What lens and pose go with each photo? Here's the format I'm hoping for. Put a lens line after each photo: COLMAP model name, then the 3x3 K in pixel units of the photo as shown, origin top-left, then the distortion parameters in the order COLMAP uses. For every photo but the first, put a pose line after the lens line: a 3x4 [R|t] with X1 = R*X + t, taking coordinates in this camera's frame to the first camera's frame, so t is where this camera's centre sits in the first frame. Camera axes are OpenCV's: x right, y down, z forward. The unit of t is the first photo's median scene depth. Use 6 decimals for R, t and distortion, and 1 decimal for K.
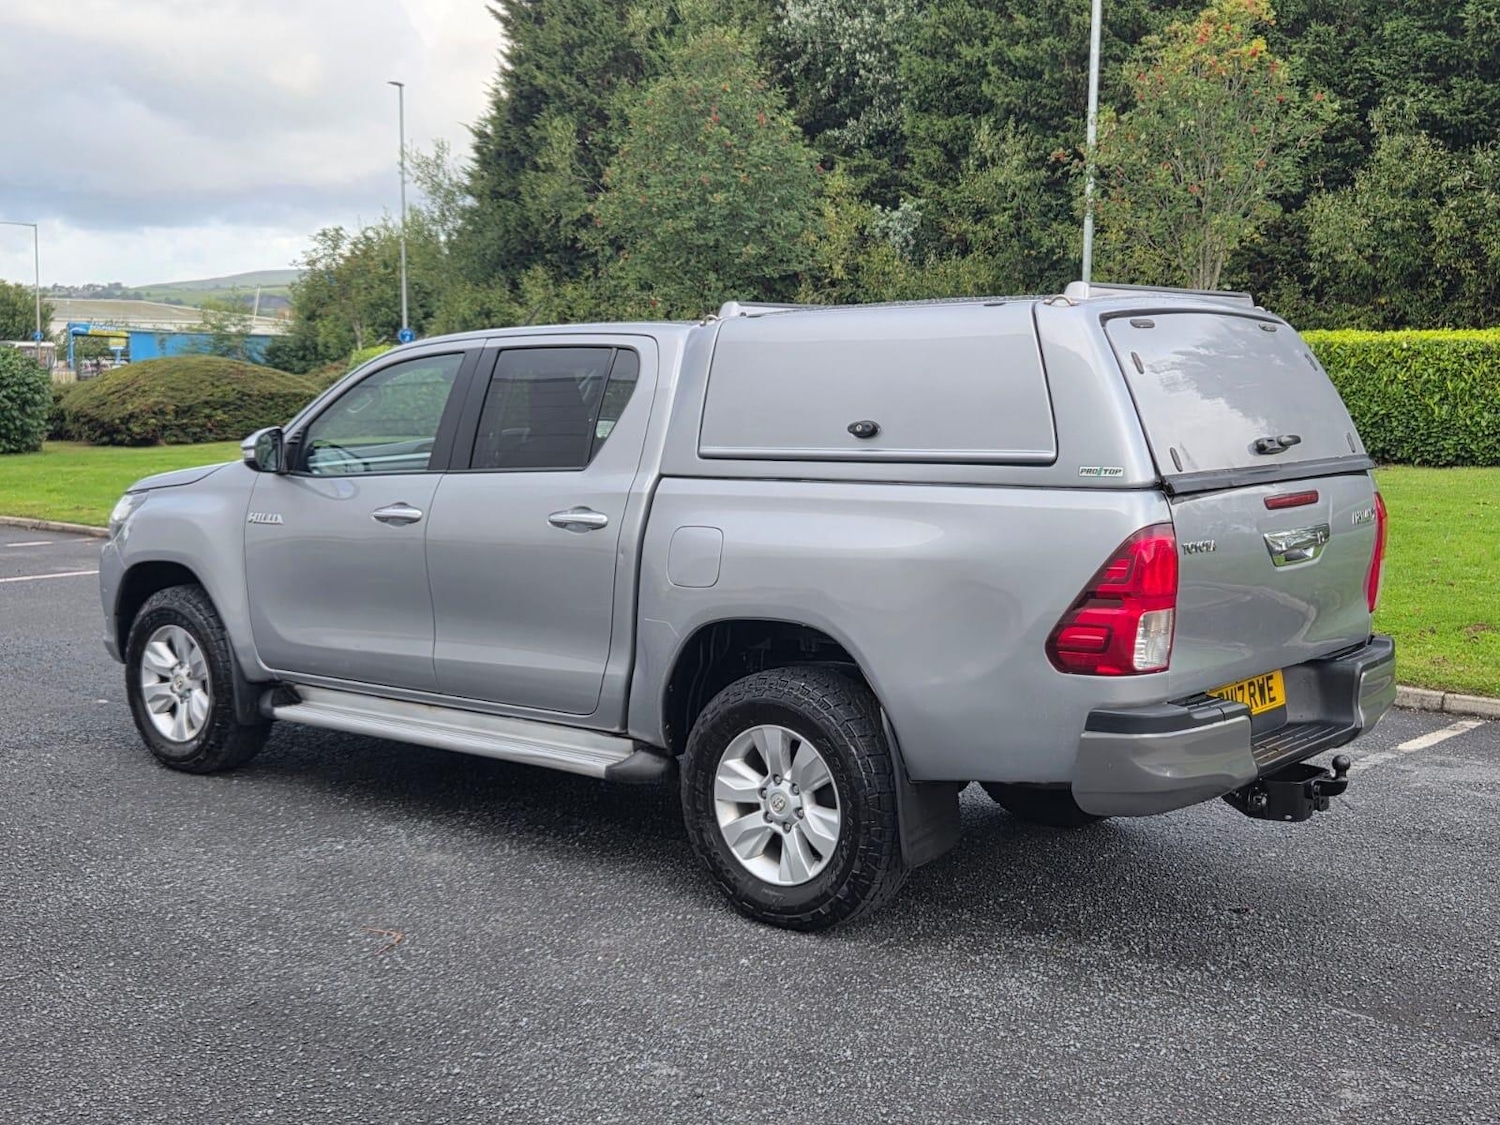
lens RADIAL K [[1799.8, 0, 766.1], [0, 1799.8, 564.8], [0, 0, 1]] dist [0.077503, -0.055469]
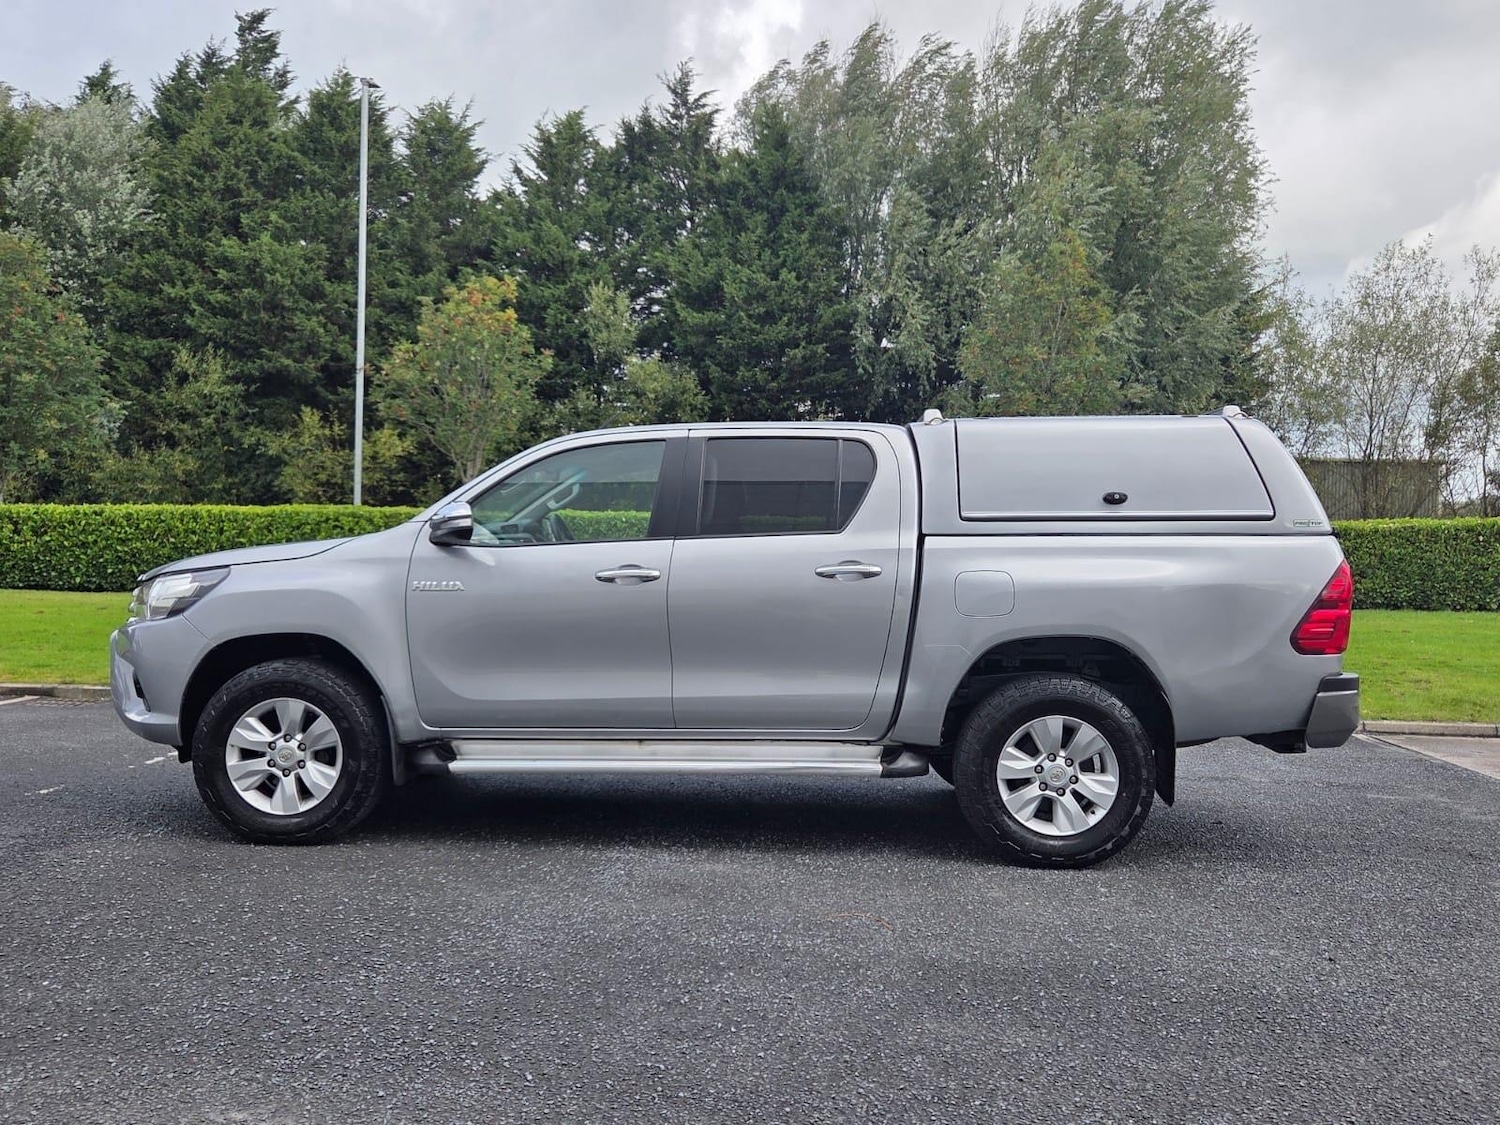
lens RADIAL K [[1275.9, 0, 755.8], [0, 1275.9, 564.5], [0, 0, 1]] dist [0.068553, -0.056064]
pose [[0.793811, 0.010874, 0.608068, -0.160472], [0.051610, 0.995029, -0.085168, 0.009864], [-0.605971, 0.098990, 0.789304, 0.077641]]
